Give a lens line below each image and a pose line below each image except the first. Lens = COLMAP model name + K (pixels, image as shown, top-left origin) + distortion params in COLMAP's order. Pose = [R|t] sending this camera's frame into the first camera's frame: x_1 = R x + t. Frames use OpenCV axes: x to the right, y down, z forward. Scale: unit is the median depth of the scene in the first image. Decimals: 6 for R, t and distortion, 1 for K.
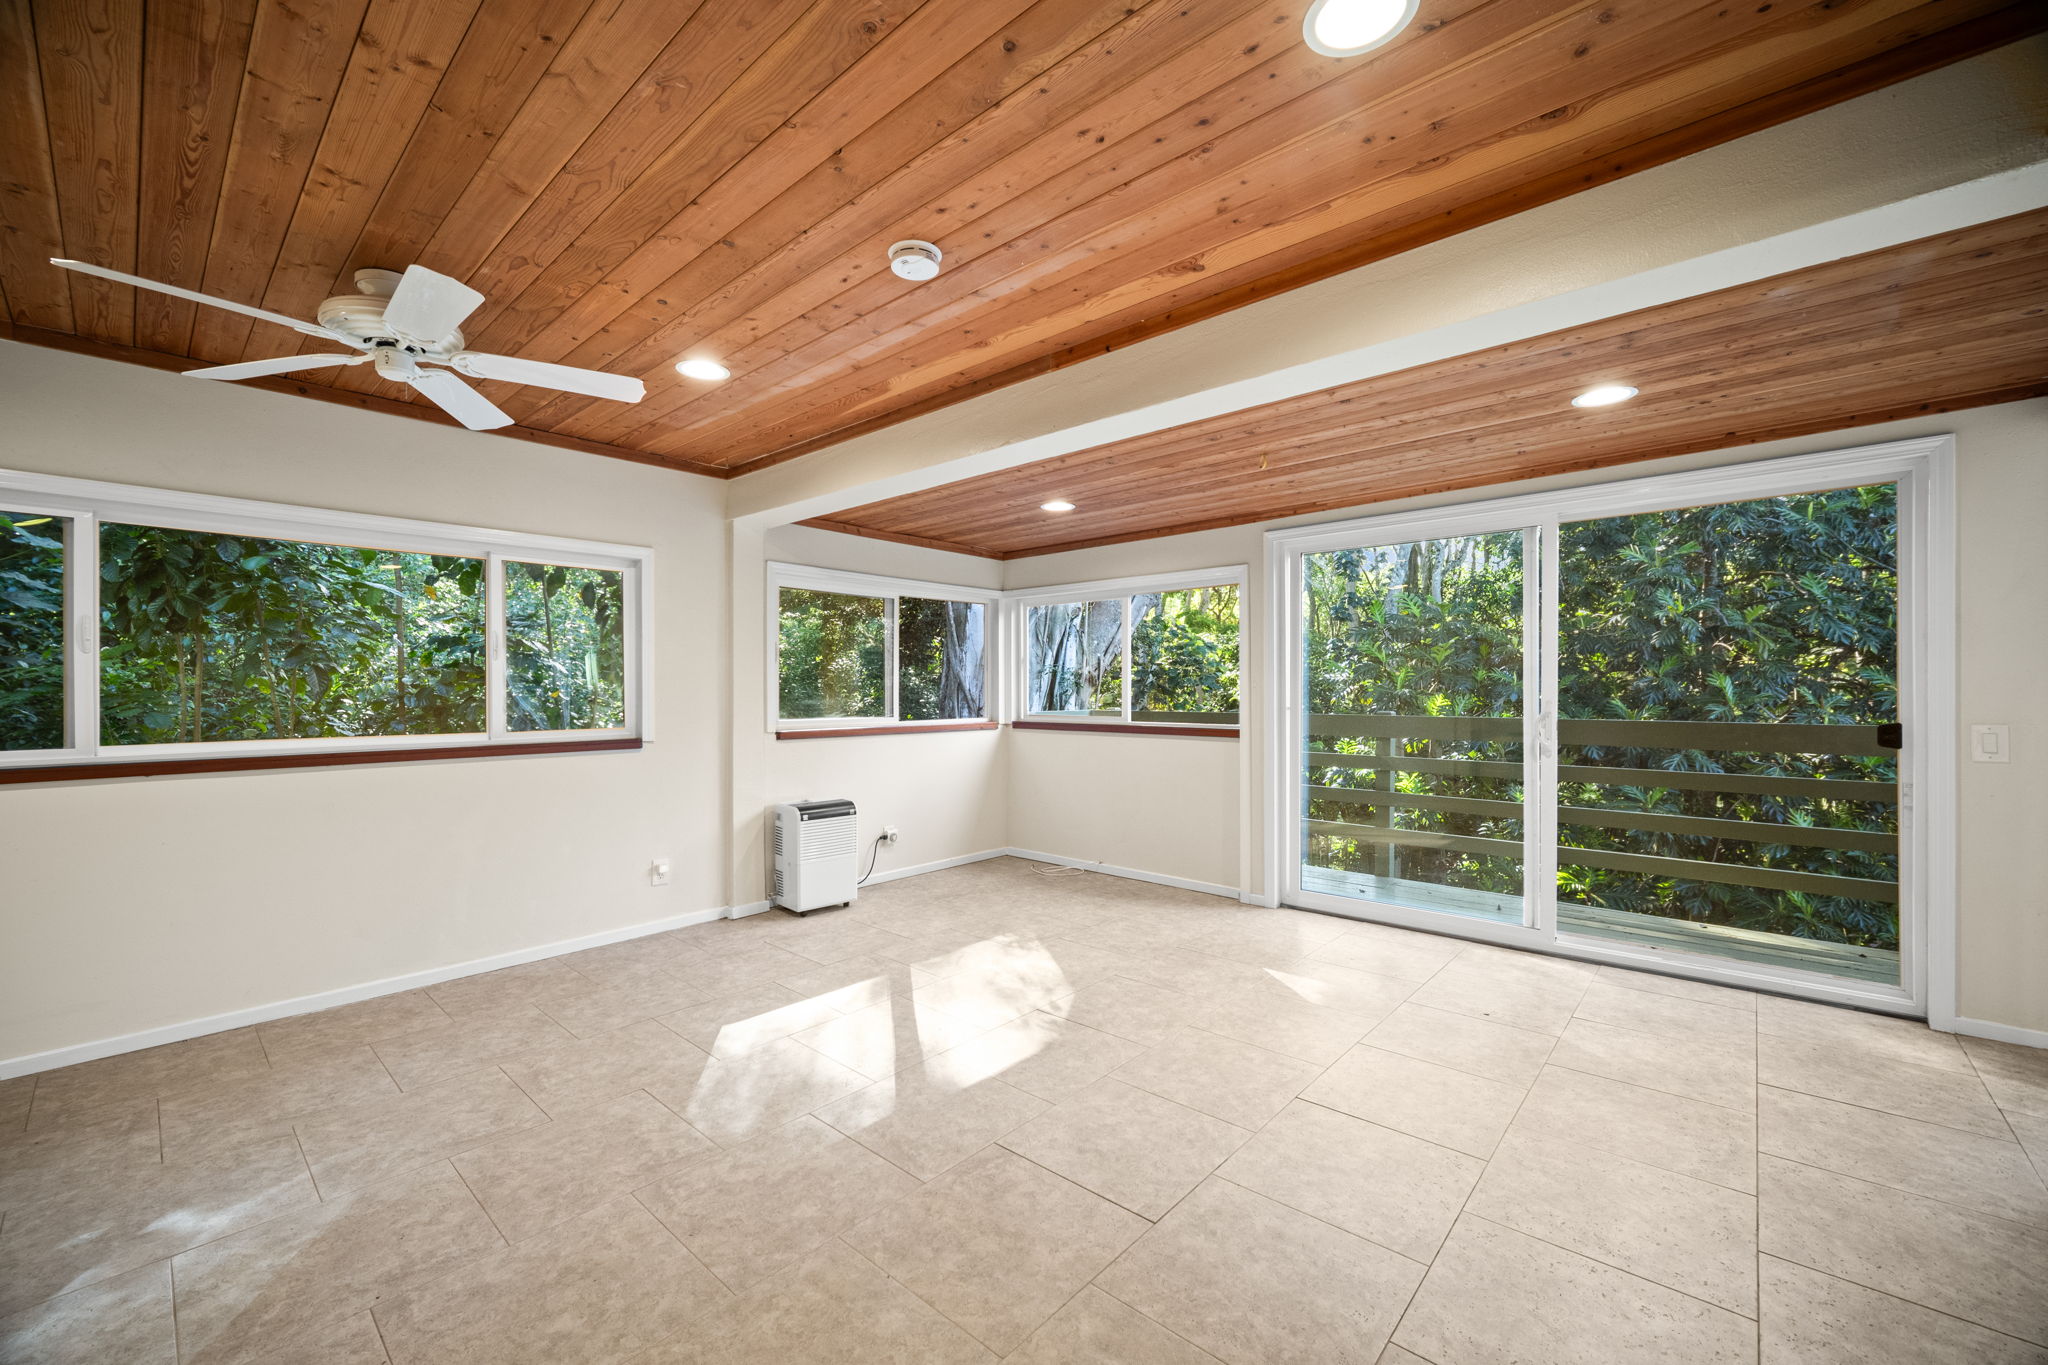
lens RADIAL K [[819.6, 0, 1011.4], [0, 819.6, 681.1], [0, 0, 1]] dist [-0.002271, 0.000263]
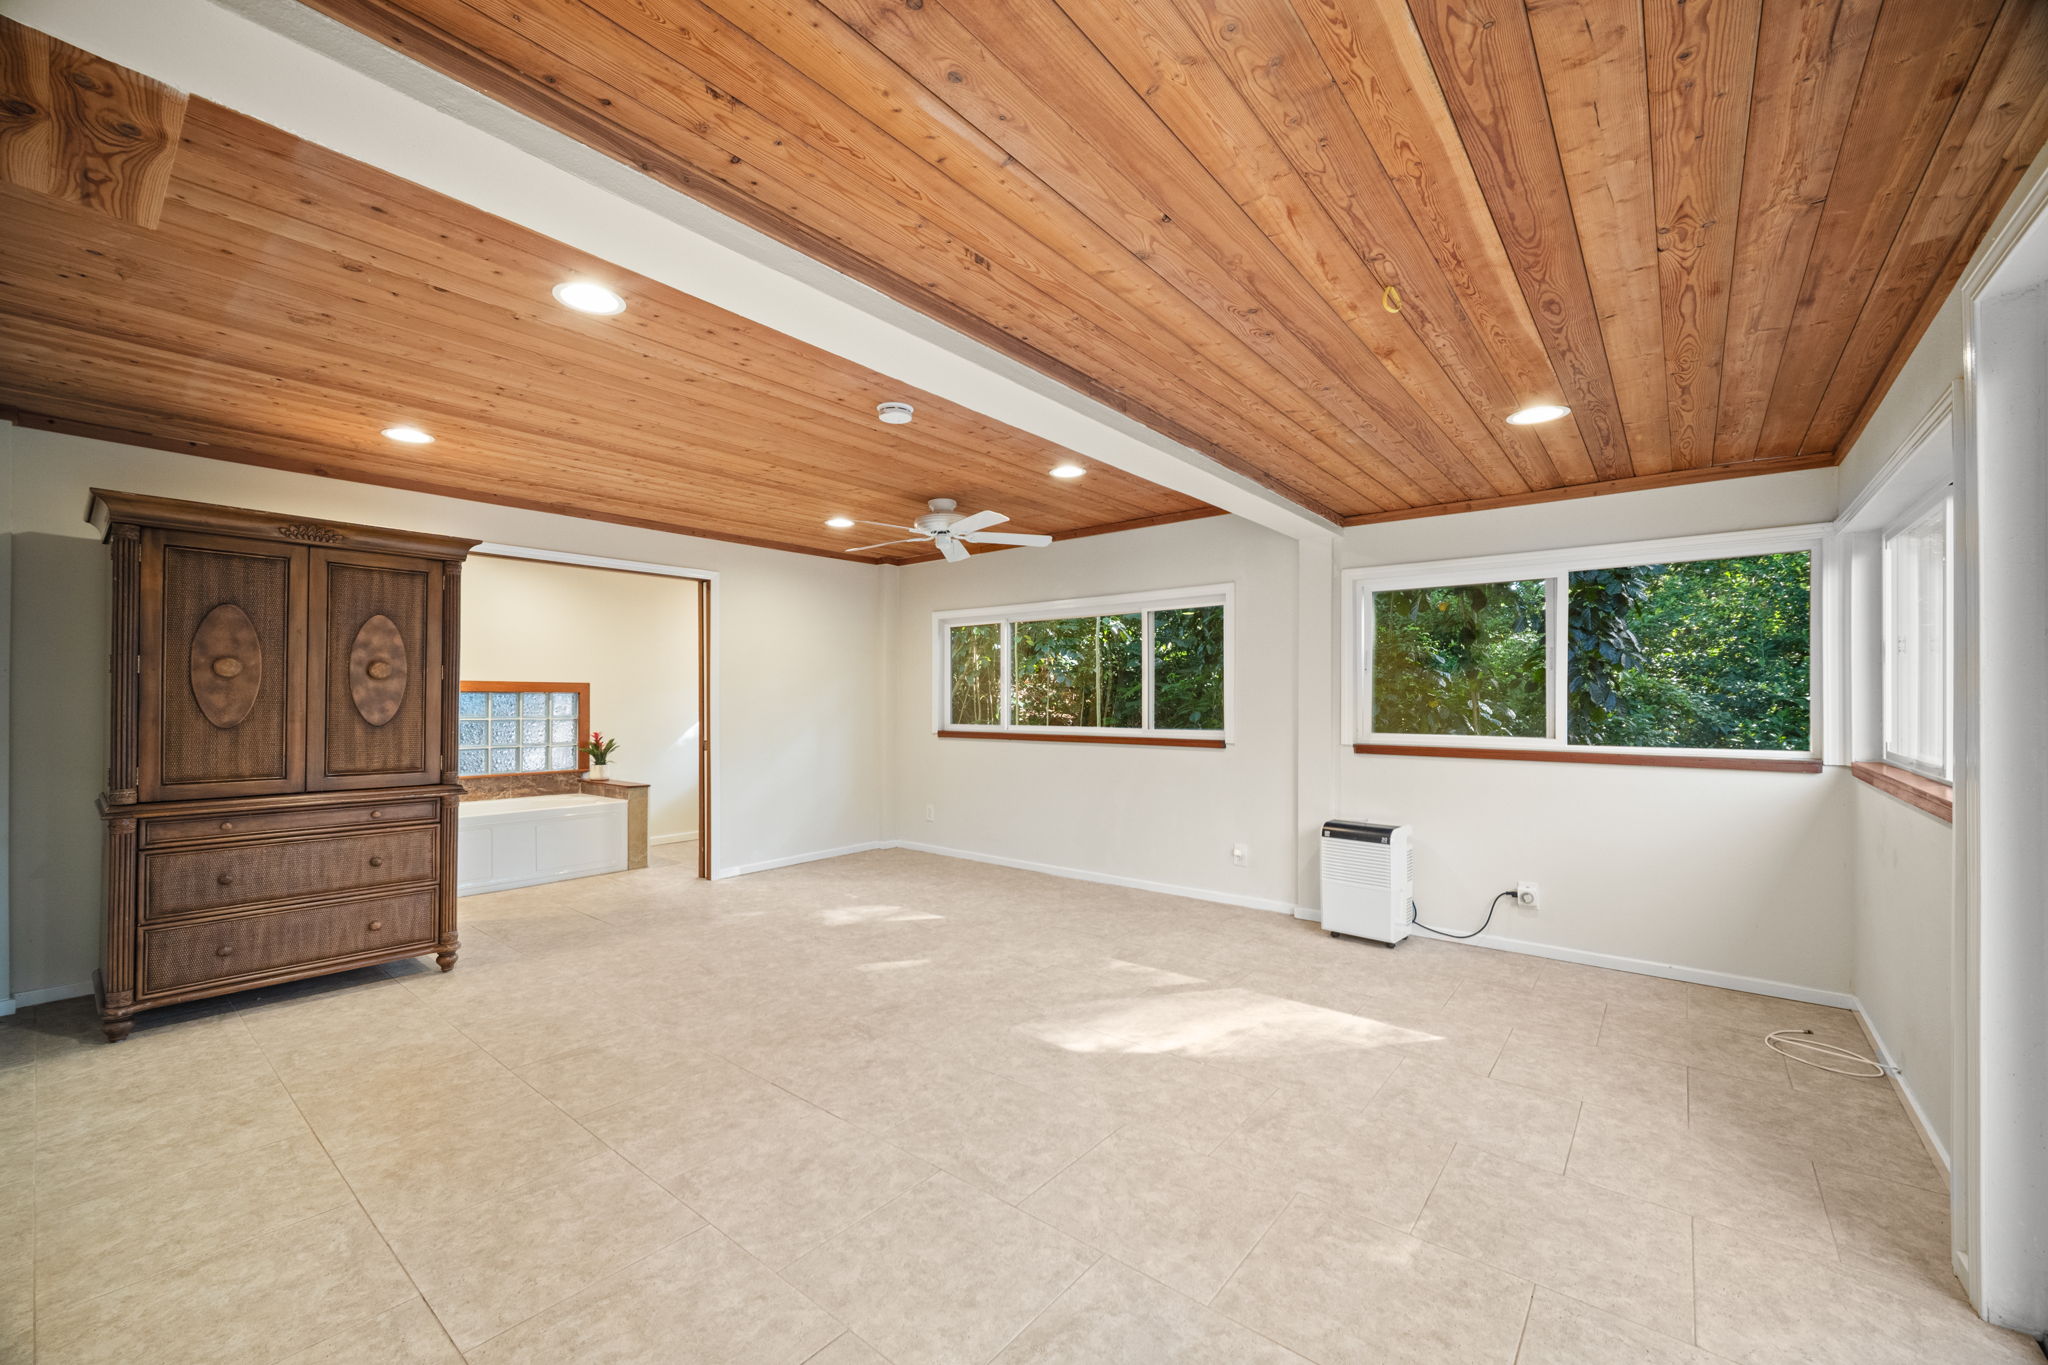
lens RADIAL K [[819.6, 0, 1011.3], [0, 819.6, 691.8], [0, 0, 1]] dist [-0.002271, 0.000263]
pose [[0.050125, -0.001408, -0.998742, 0.796120], [0.008887, 0.999960, -0.000963, -0.003307], [0.998703, -0.008828, 0.050135, 0.668418]]
